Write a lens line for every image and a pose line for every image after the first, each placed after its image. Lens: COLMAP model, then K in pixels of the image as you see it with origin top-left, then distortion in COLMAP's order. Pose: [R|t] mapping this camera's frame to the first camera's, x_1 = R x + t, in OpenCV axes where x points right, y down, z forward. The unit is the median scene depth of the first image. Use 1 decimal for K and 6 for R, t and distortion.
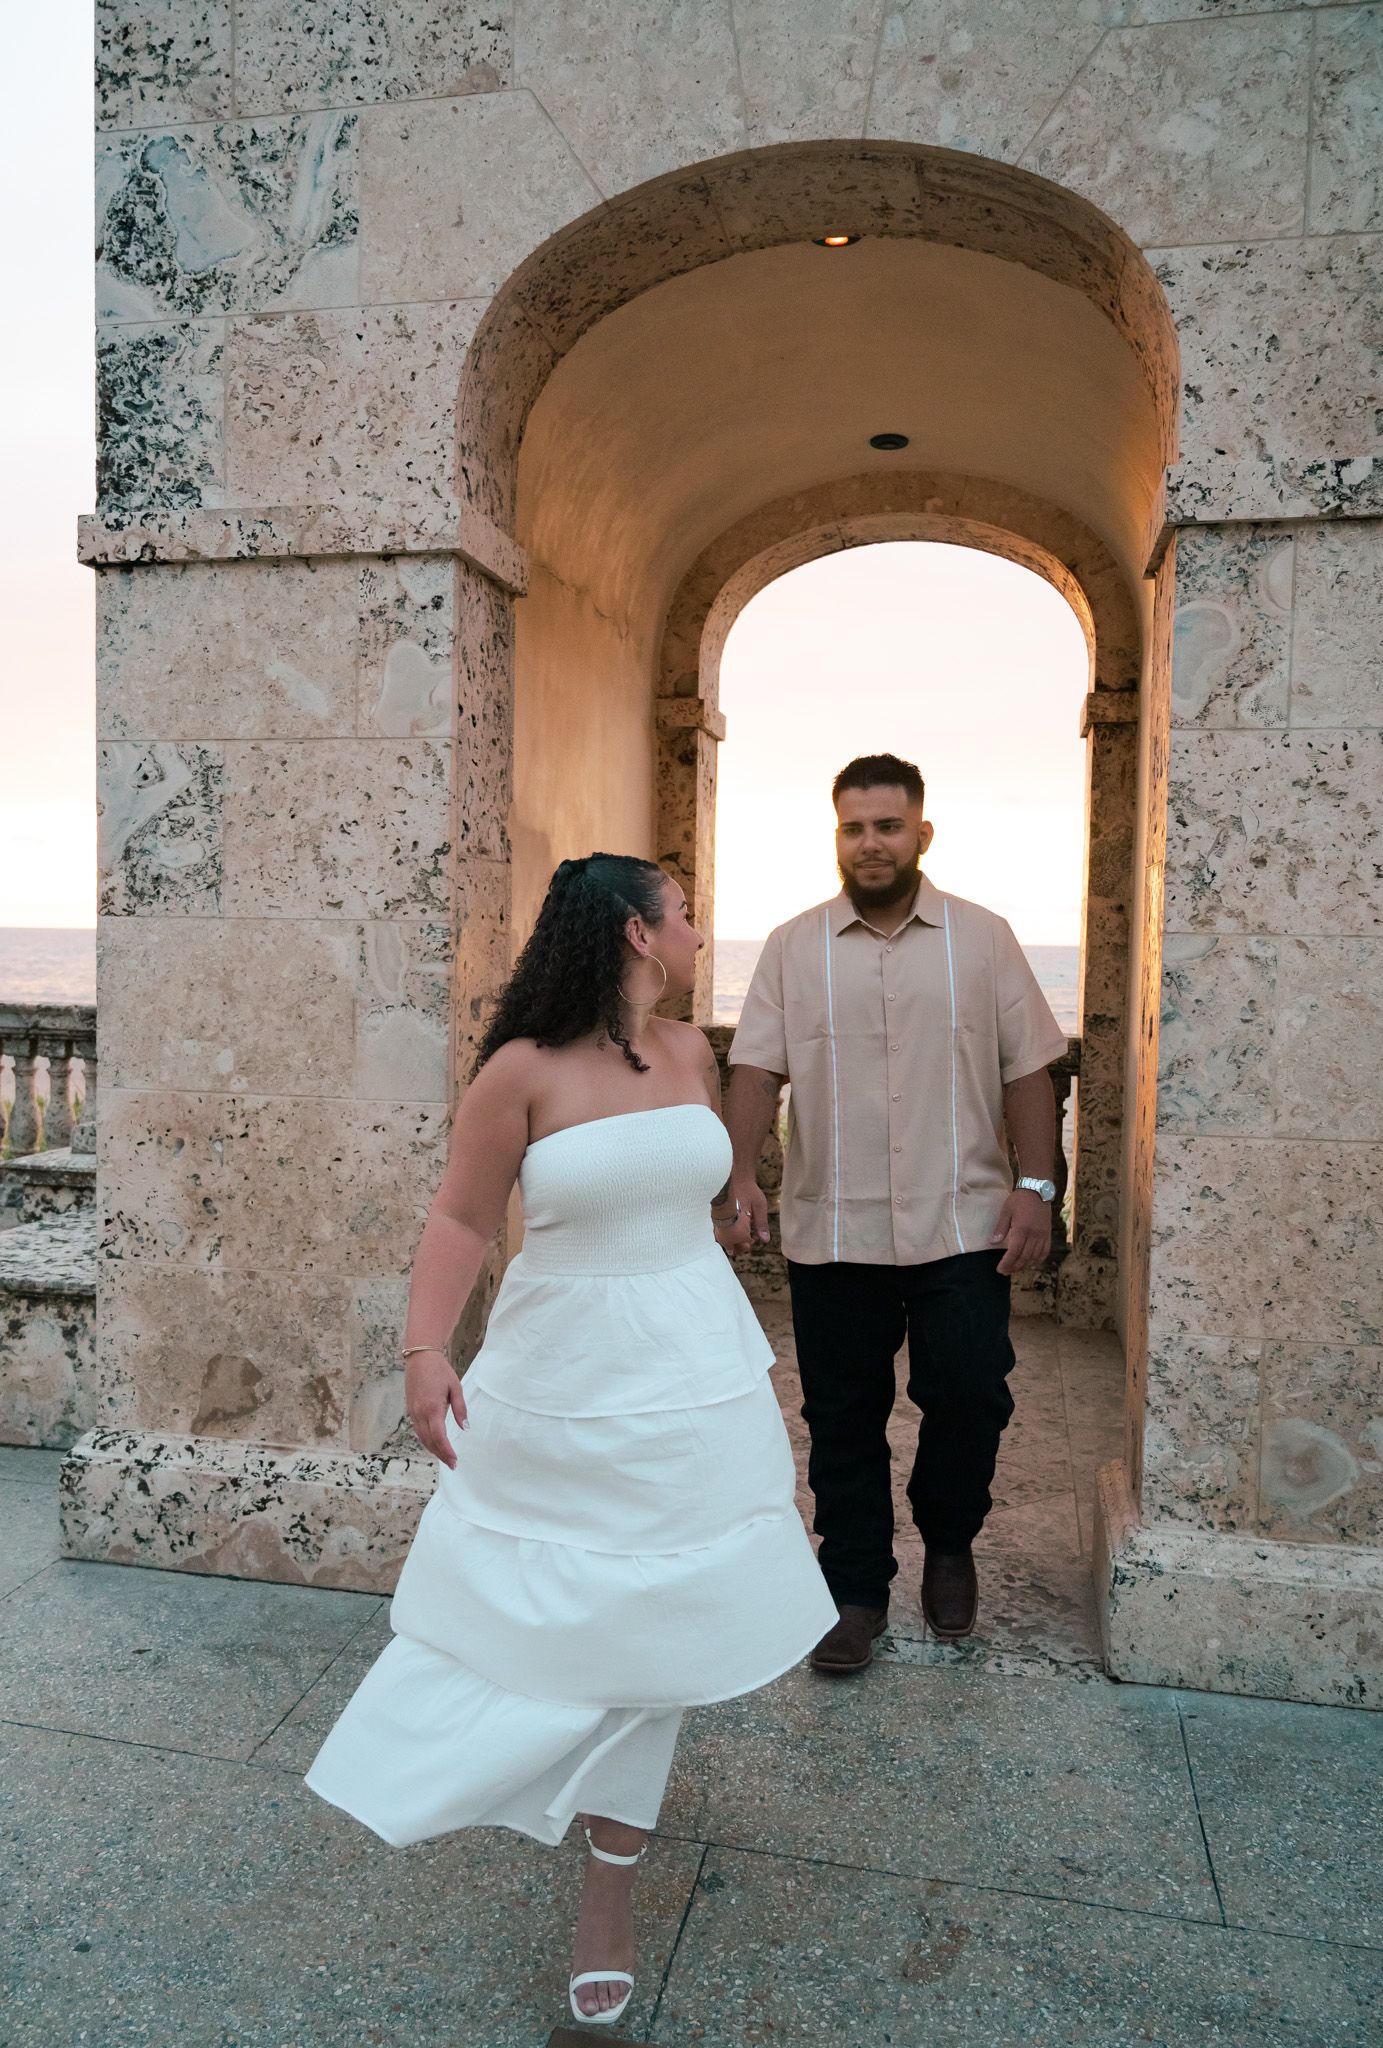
lens RADIAL K [[1521.8, 0, 690.6], [0, 1521.8, 1022.4], [0, 0, 1]] dist [-0.002836, -0.000831]
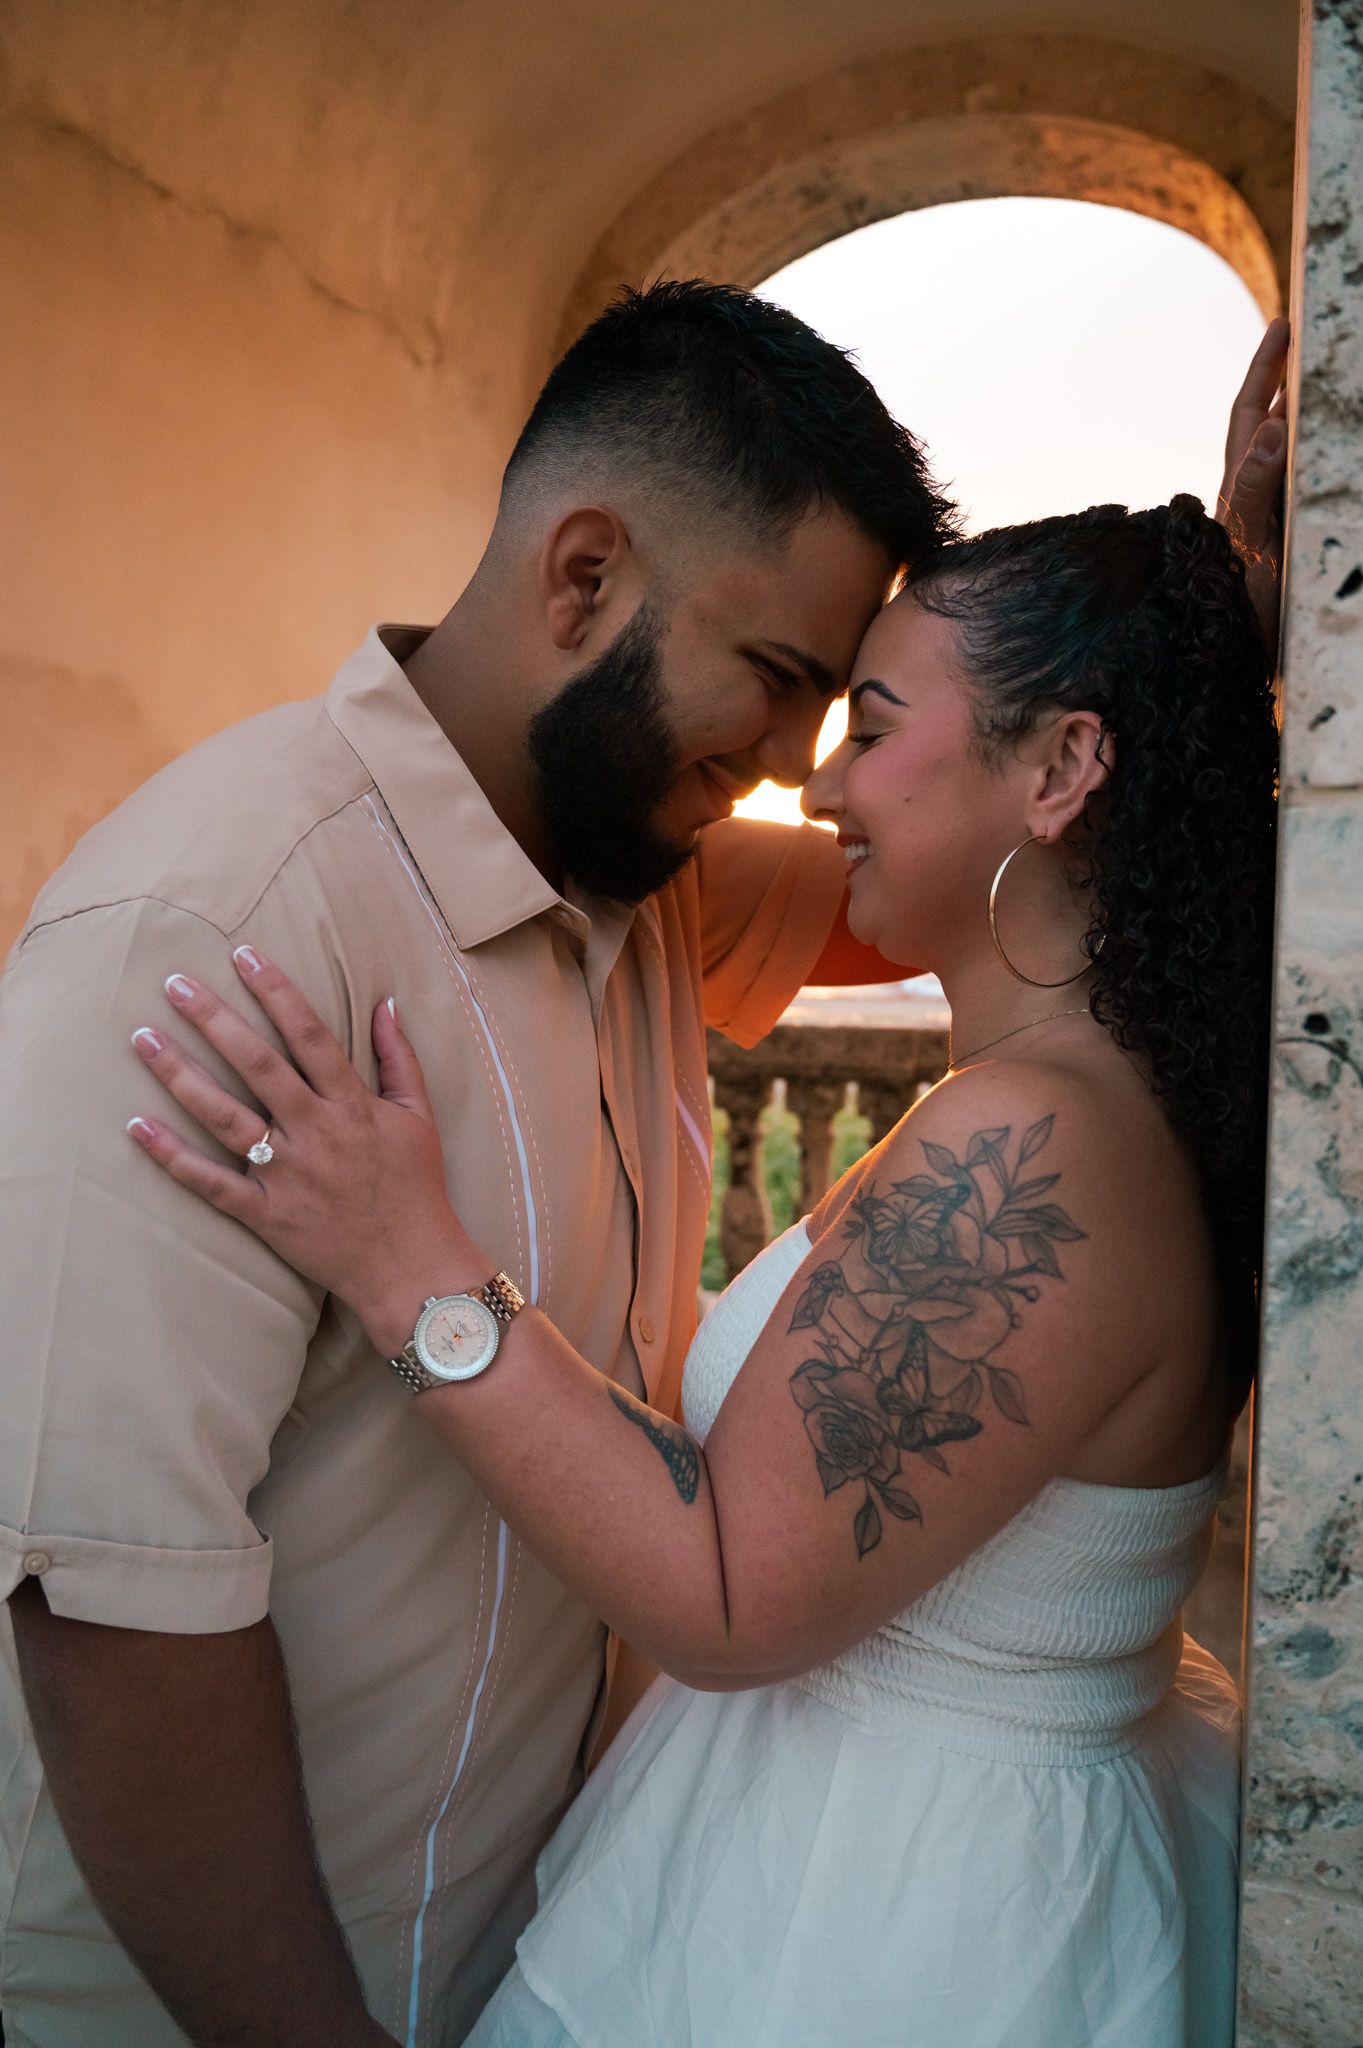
lens RADIAL K [[1480.1, 0, 690.5], [0, 1480.1, 1027.7], [0, 0, 1]] dist [0.000787, -0.002703]
pose [[0.987041, -0.004972, -0.160390, 0.269963], [0.012058, 0.998992, 0.043239, -0.040069], [0.160013, -0.044613, 0.986106, 0.822801]]
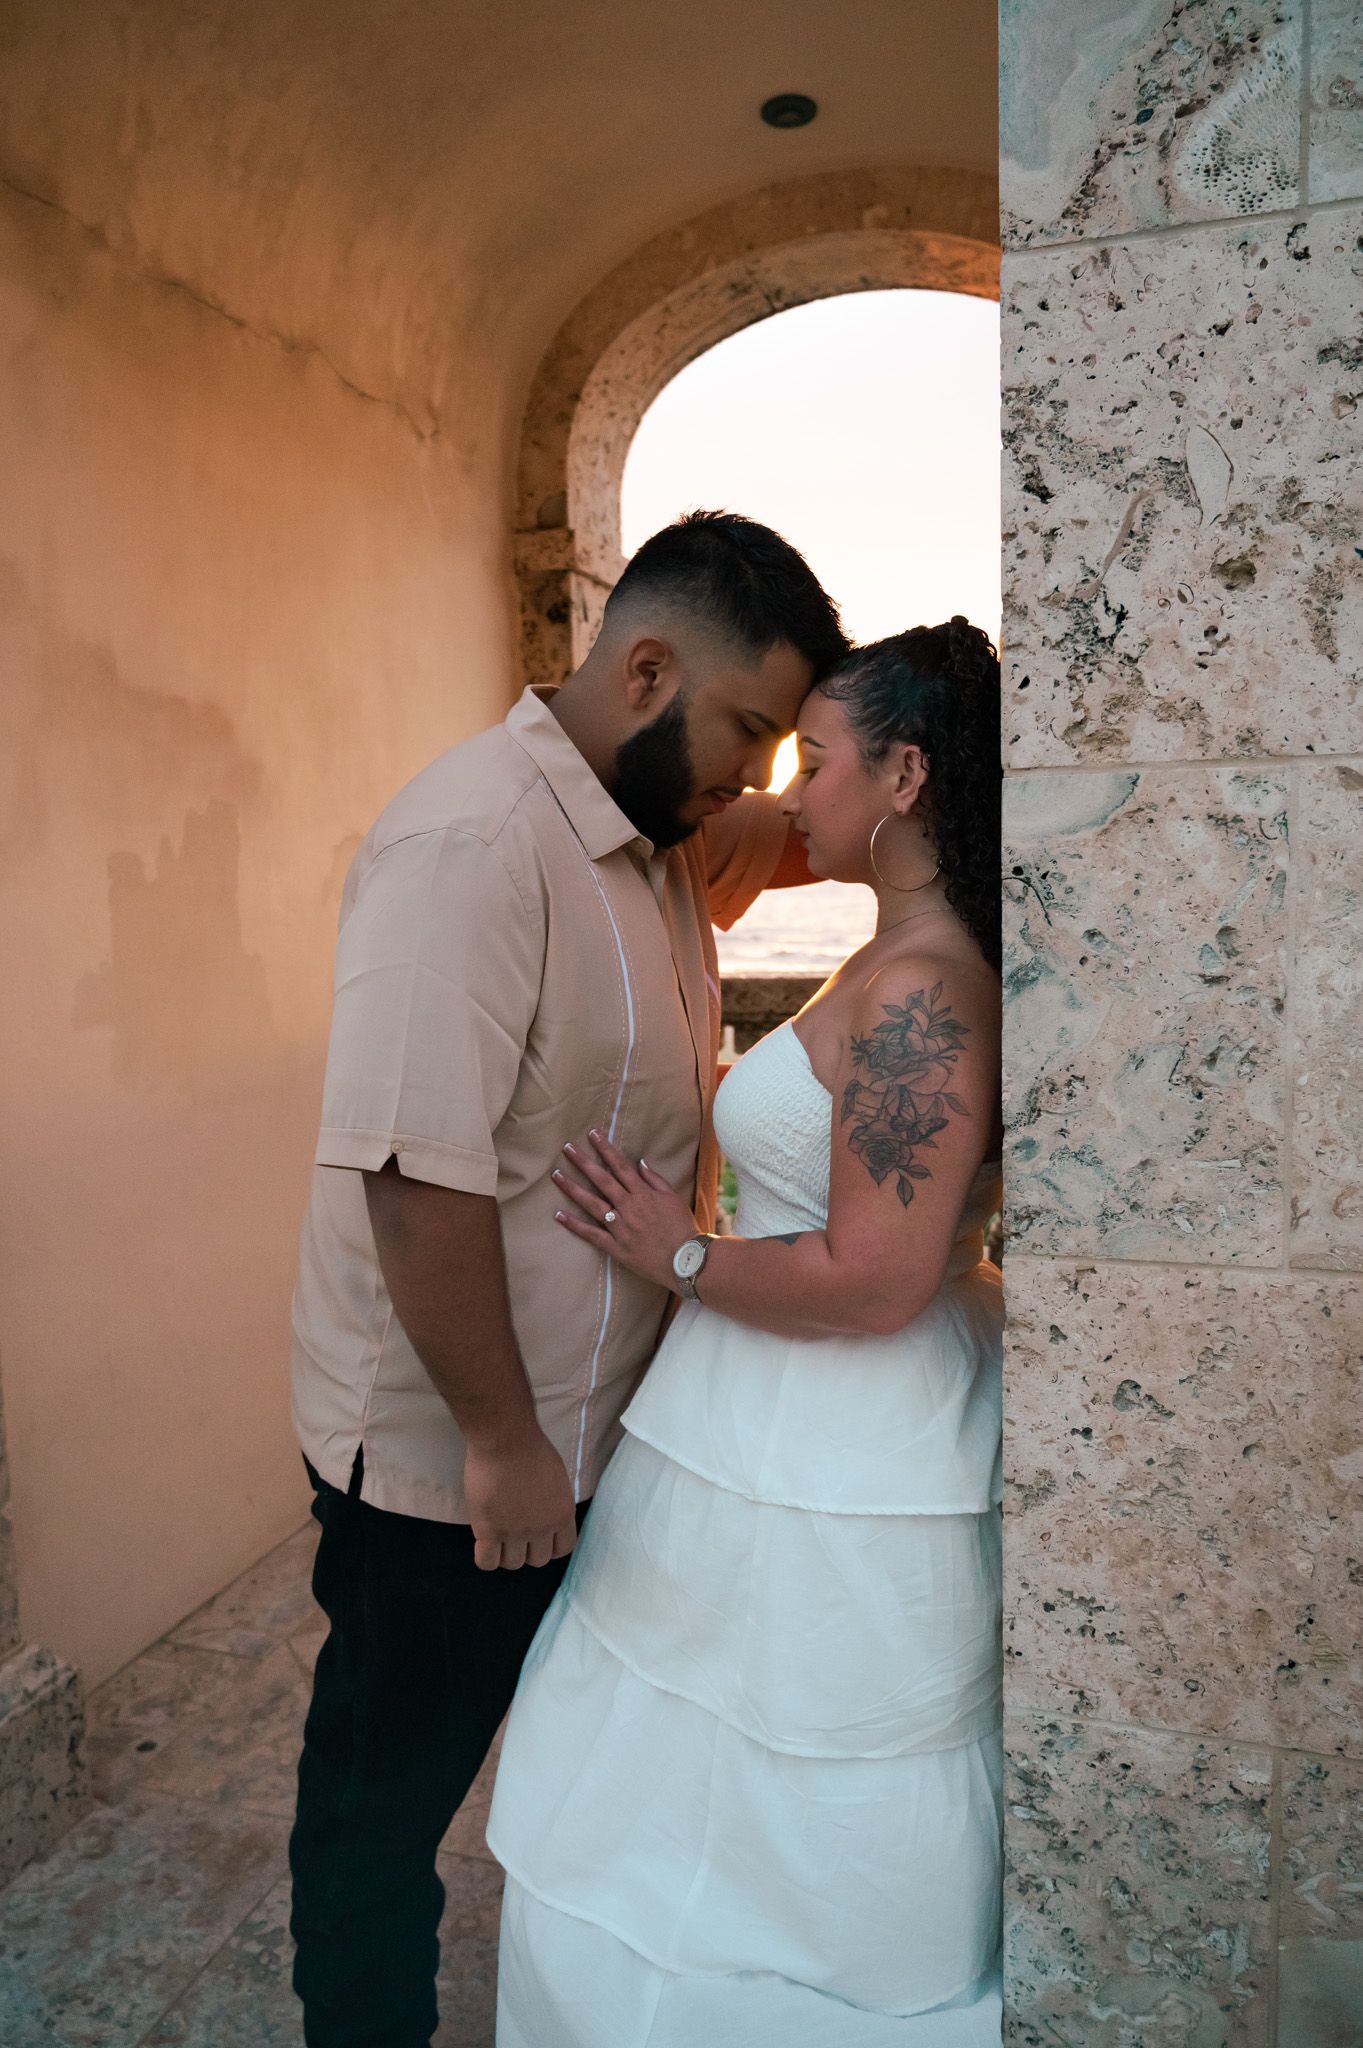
lens RADIAL K [[1471.7, 0, 678.9], [0, 1471.7, 1019.8], [0, 0, 1]] dist [-0.002839, 0.003612]
pose [[0.992475, -0.030765, -0.118519, 0.269150], [0.035937, 0.998482, 0.041747, -0.011570], [0.117055, -0.045692, 0.992074, 0.594471]]
